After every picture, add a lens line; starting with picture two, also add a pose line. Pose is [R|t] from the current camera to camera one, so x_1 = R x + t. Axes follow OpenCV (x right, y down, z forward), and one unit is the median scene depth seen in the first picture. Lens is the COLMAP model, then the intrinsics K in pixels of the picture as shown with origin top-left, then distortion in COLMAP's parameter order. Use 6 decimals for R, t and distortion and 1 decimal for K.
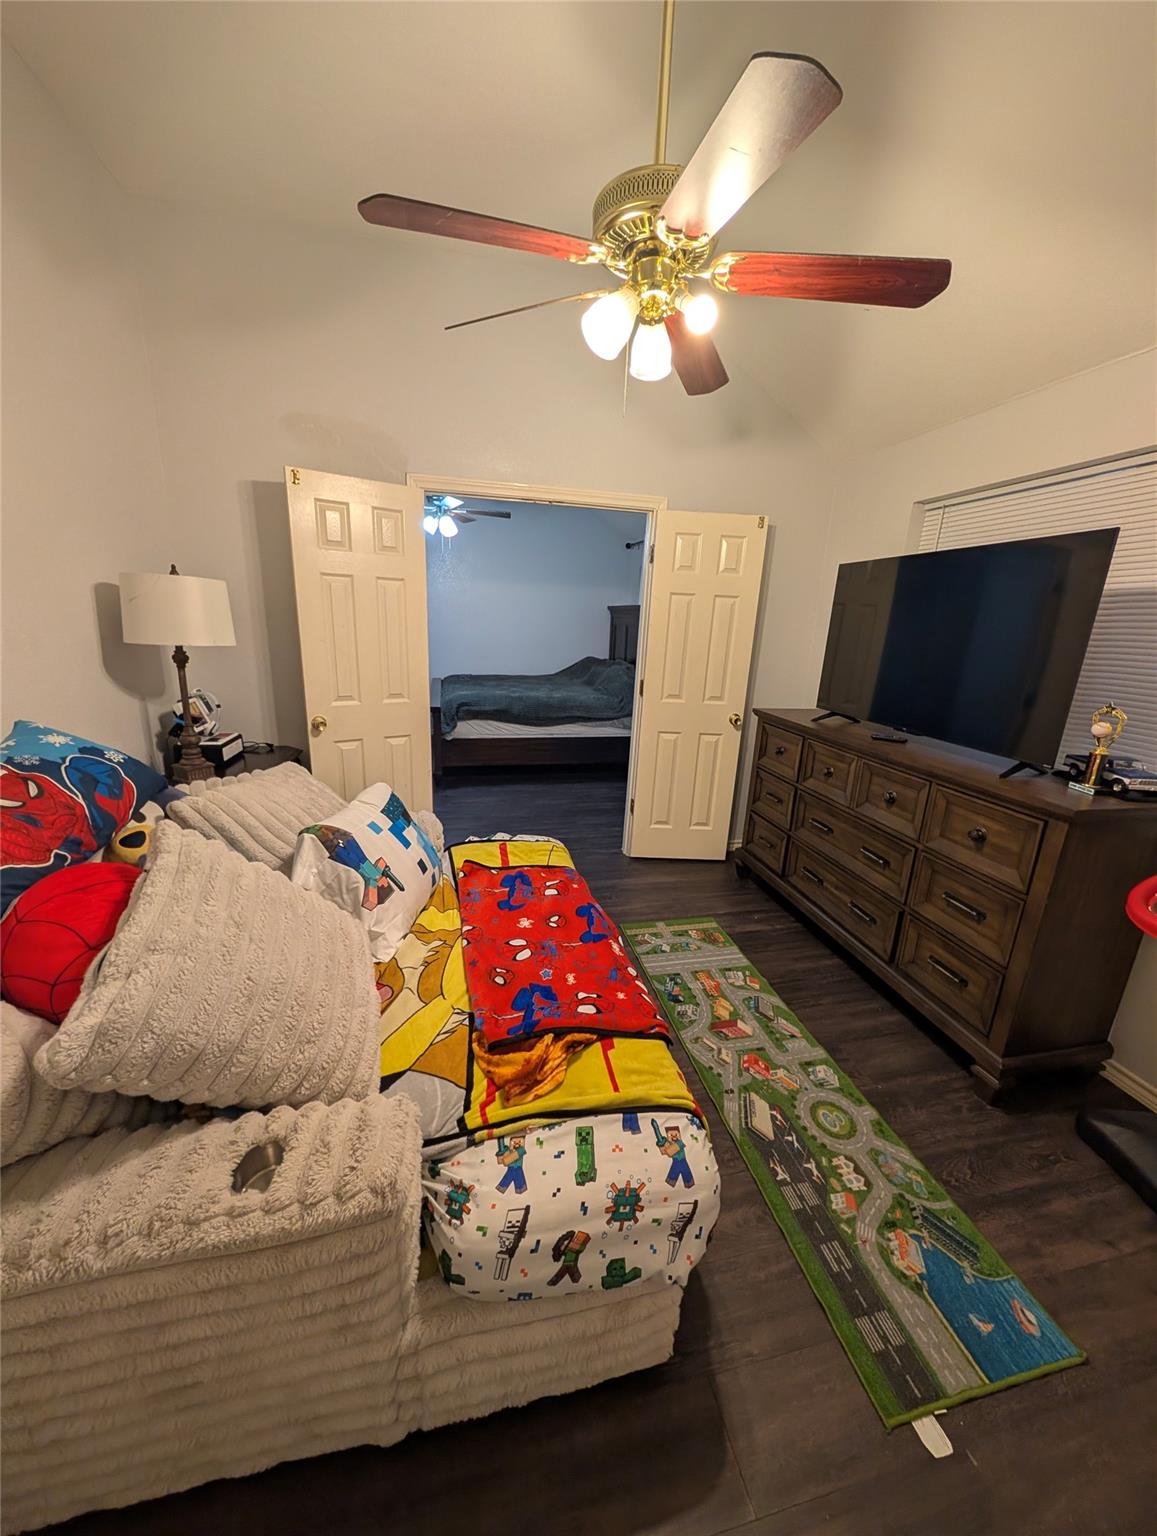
lens RADIAL K [[559.5, 0, 583.9], [0, 559.5, 772.0], [0, 0, 1]] dist [0.000896, -0.000018]
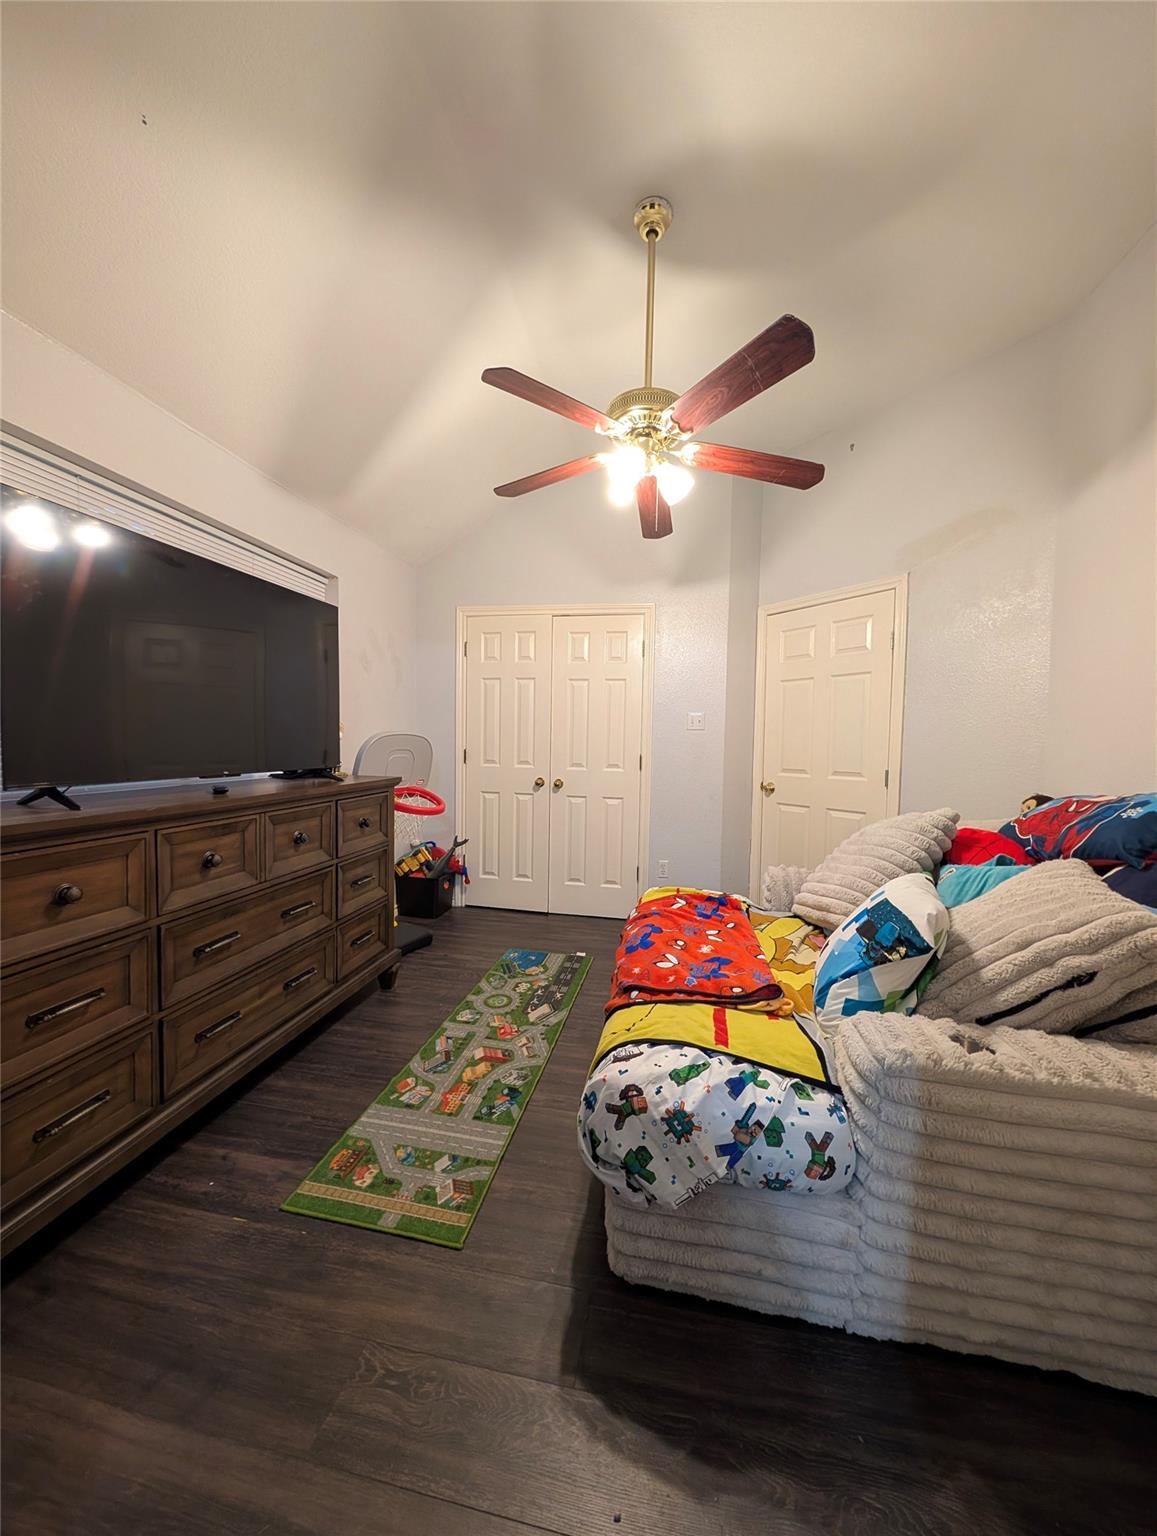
lens RADIAL K [[559.5, 0, 583.9], [0, 559.5, 772.0], [0, 0, 1]] dist [0.000896, -0.000018]
pose [[-0.915062, -0.086265, 0.393978, -0.242020], [0.045508, 0.948534, 0.313388, -0.336461], [-0.400736, 0.304699, -0.864042, 1.632861]]
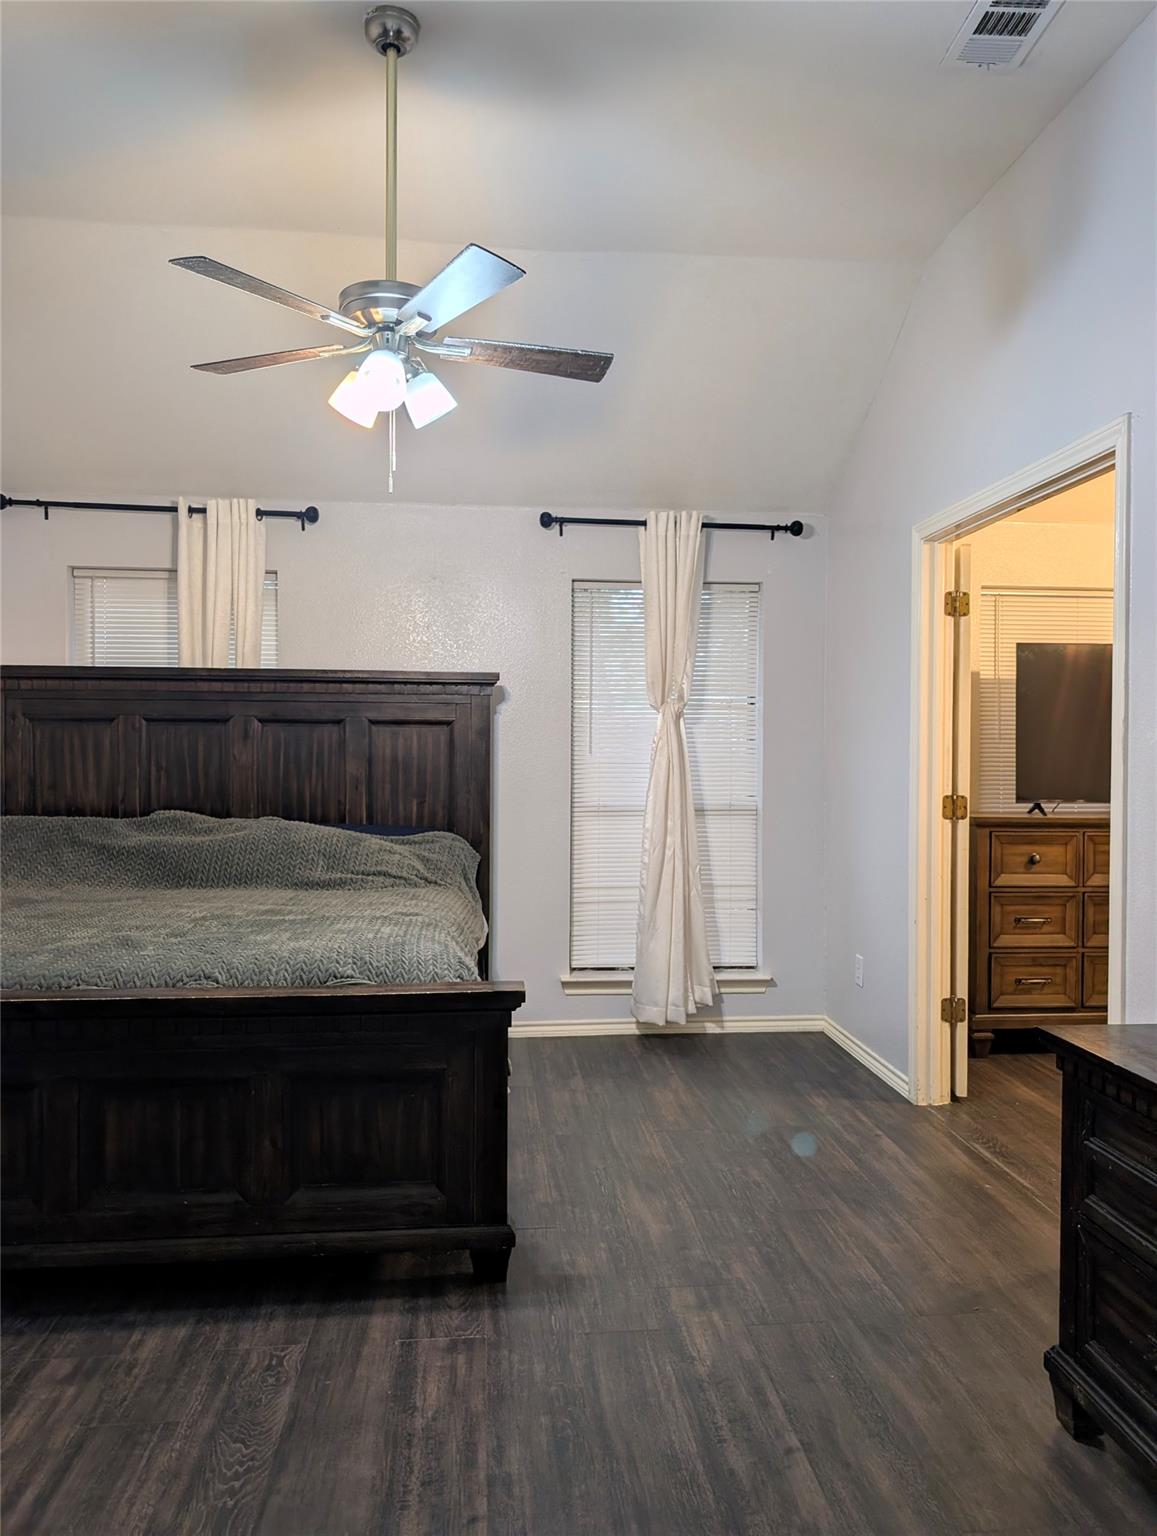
lens RADIAL K [[1081.2, 0, 578.5], [0, 1081.2, 768.0], [0, 0, 1]] dist [-0.000322, 0.000567]
pose [[0.138613, -0.057191, 0.988694, -1.762836], [0.264783, 0.964128, 0.018648, -0.505858], [-0.954294, 0.259205, 0.148784, 1.877435]]
